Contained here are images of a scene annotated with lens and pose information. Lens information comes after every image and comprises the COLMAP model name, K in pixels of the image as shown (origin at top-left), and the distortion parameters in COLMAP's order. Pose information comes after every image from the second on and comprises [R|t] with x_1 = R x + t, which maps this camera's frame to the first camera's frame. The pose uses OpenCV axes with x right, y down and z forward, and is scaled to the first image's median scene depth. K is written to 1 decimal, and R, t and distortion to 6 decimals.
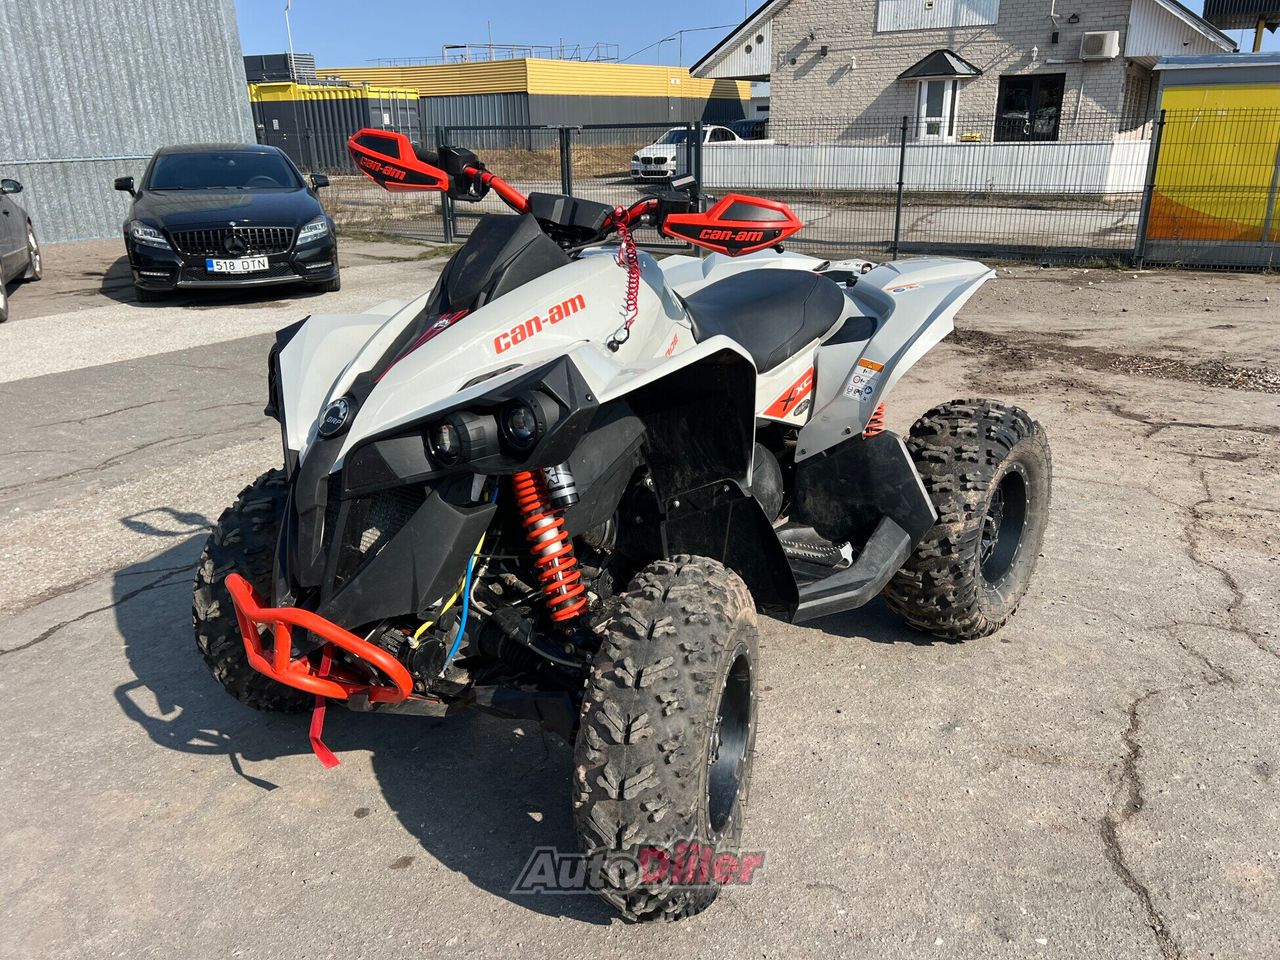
lens RADIAL K [[966.9, 0, 642.8], [0, 966.9, 486.8], [0, 0, 1]] dist [0.041097, -0.045581]
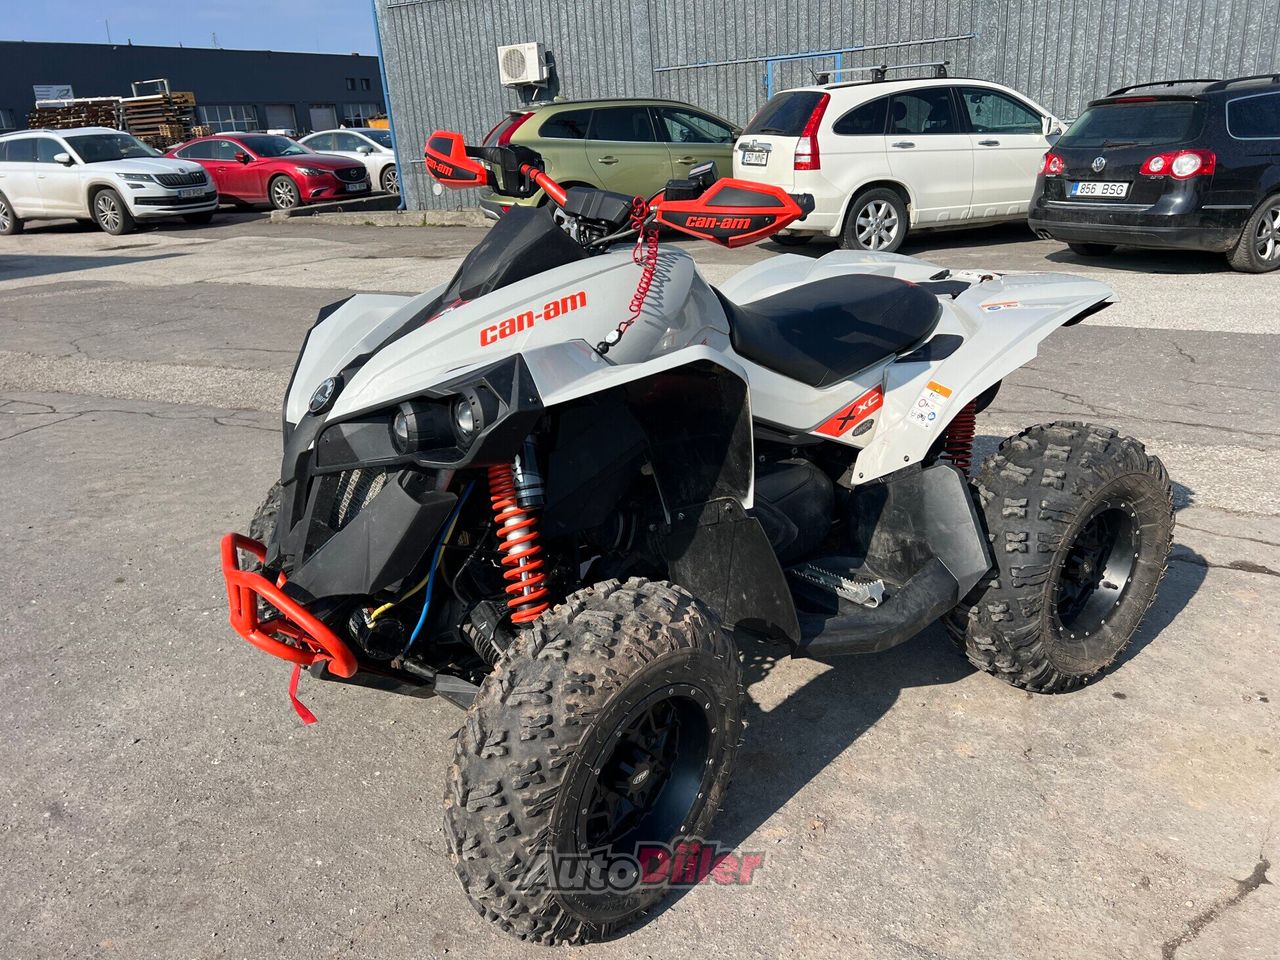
lens RADIAL K [[966.9, 0, 642.1], [0, 966.9, 486.2], [0, 0, 1]] dist [0.041097, -0.045581]
pose [[0.963003, 0.105898, -0.247811, 0.259464], [-0.104111, 0.994358, 0.020344, -0.031203], [0.248567, 0.006208, 0.968595, 0.077706]]
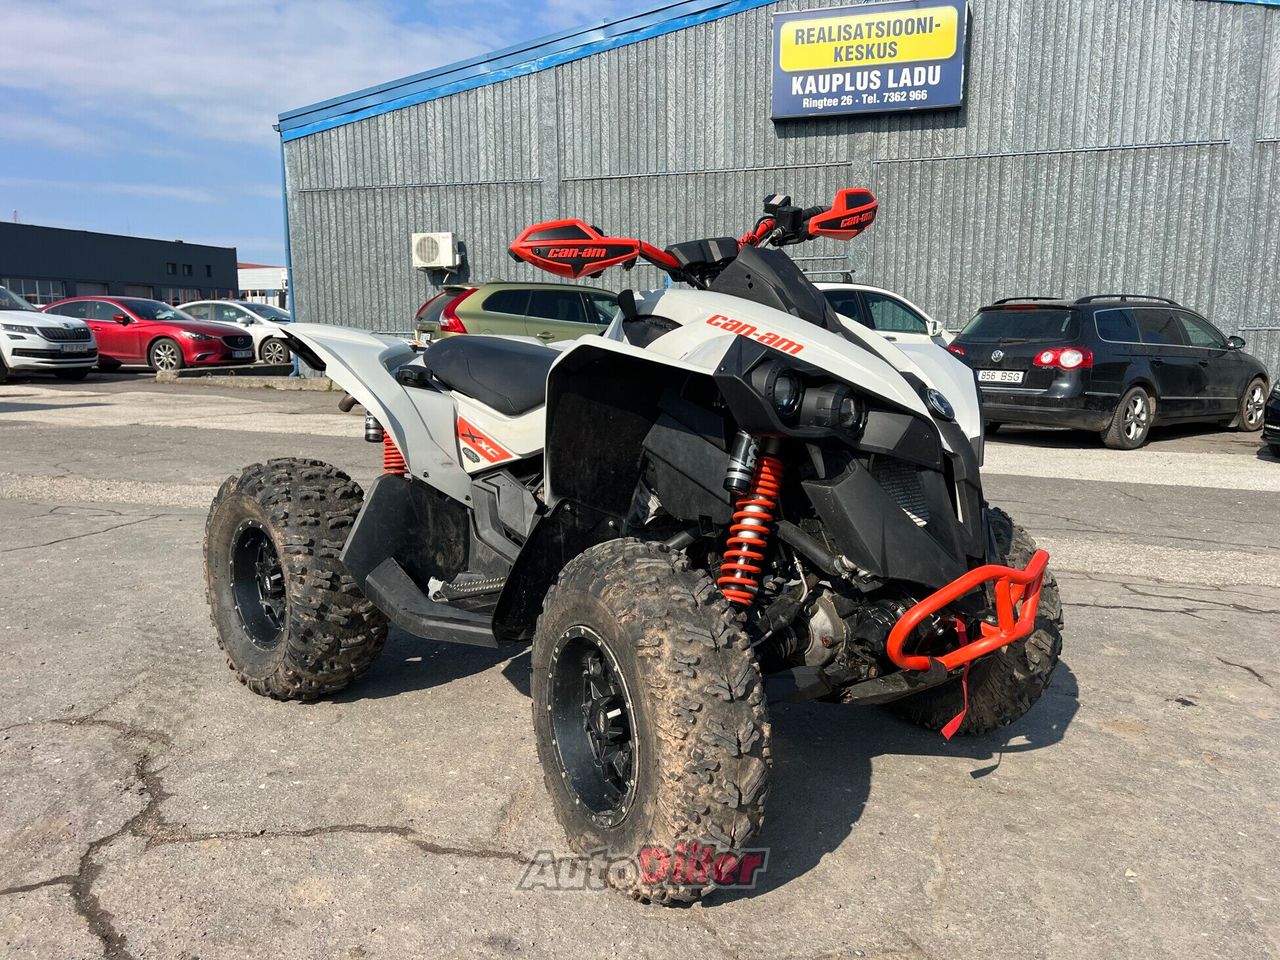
lens RADIAL K [[966.9, 0, 638.1], [0, 966.9, 487.5], [0, 0, 1]] dist [0.041097, -0.045581]
pose [[0.993507, 0.086865, -0.073476, -0.489728], [-0.099909, 0.975061, -0.198176, 0.328364], [0.054429, 0.204230, 0.977409, -0.245861]]
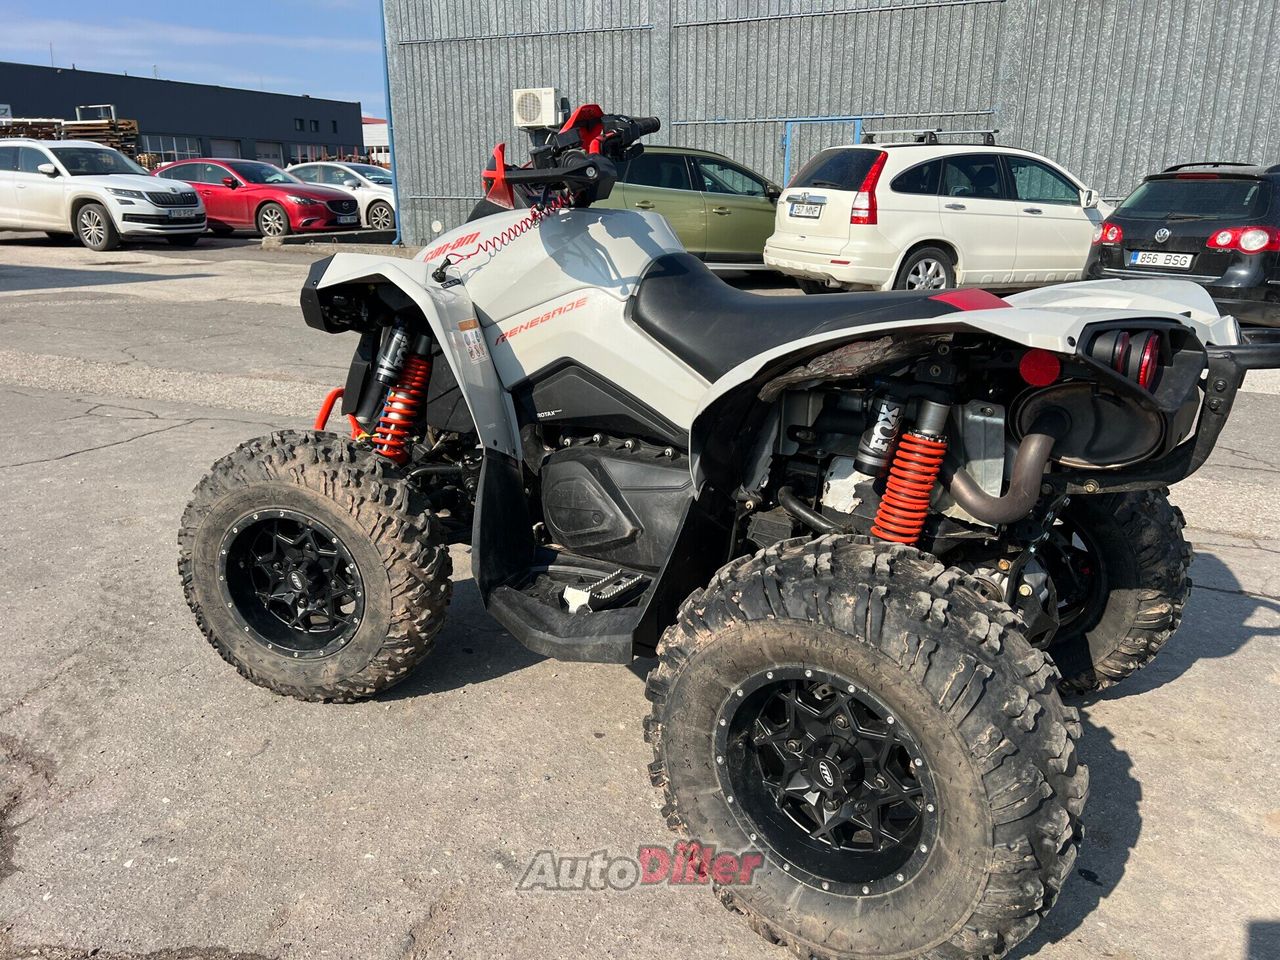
lens RADIAL K [[966.9, 0, 635.1], [0, 966.9, 483.6], [0, 0, 1]] dist [0.041097, -0.045581]
pose [[0.973897, 0.134960, -0.182514, -0.402905], [-0.146179, 0.988023, -0.049417, 0.110045], [0.173659, 0.074806, 0.981961, 0.090435]]
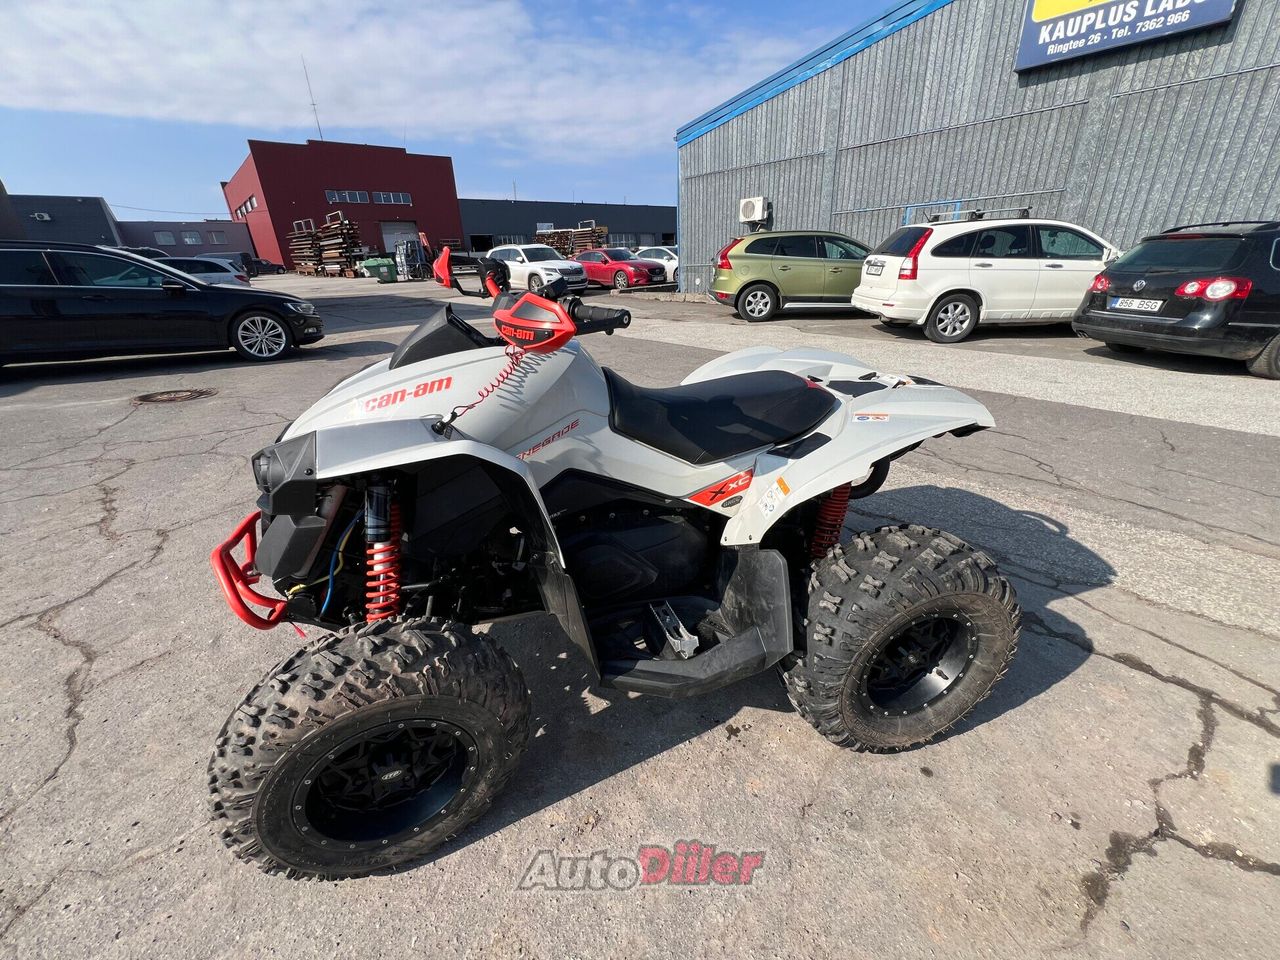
lens RADIAL K [[513.5, 0, 635.3], [0, 513.5, 479.4], [0, 0, 1]] dist [-0.003432, 0.000405]
pose [[0.803563, 0.272961, -0.528942, 0.512861], [-0.230376, 0.962016, 0.146465, -0.228258], [0.548830, 0.004161, 0.835924, 0.601920]]
